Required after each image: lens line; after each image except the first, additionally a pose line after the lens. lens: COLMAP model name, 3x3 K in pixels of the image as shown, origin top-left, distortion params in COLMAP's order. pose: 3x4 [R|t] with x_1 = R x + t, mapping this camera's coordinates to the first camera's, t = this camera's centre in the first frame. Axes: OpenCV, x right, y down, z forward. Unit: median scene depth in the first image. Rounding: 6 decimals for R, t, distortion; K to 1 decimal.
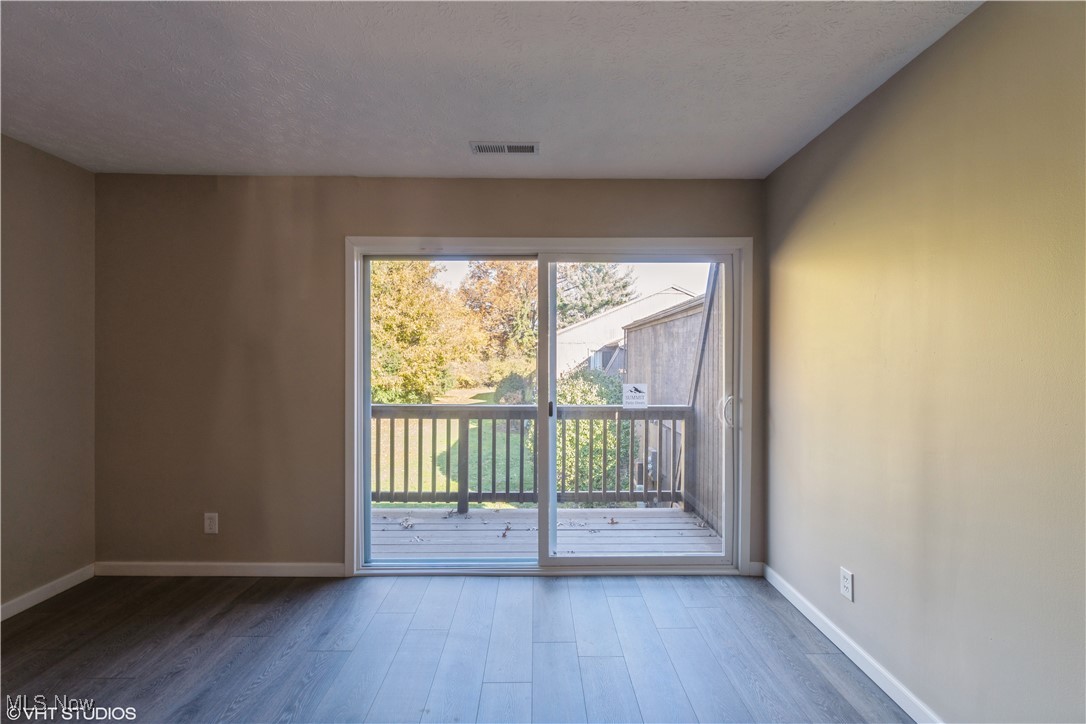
lens RADIAL K [[479.8, 0, 541.7], [0, 479.8, 359.1], [0, 0, 1]] dist [-0.004150, 0.000407]
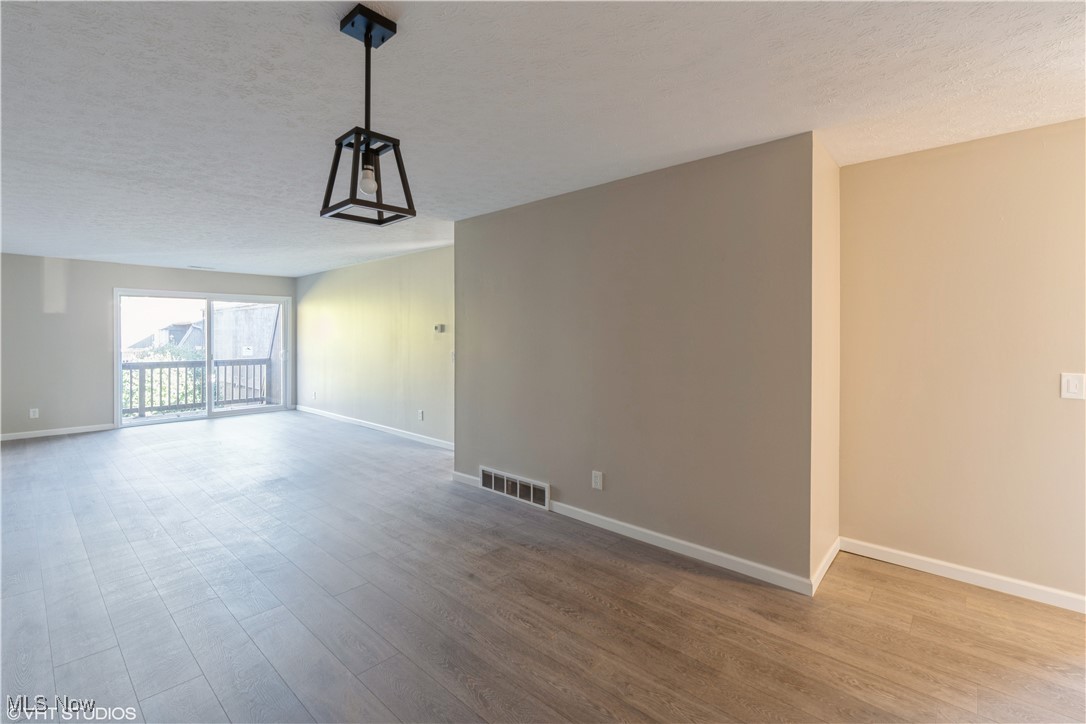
lens RADIAL K [[479.8, 0, 531.9], [0, 479.8, 334.7], [0, 0, 1]] dist [-0.004150, 0.000407]
pose [[0.687548, -0.001907, 0.726136, -0.657058], [0.003729, 0.999993, -0.000904, -0.008744], [-0.726129, 0.003329, 0.687550, -2.007083]]
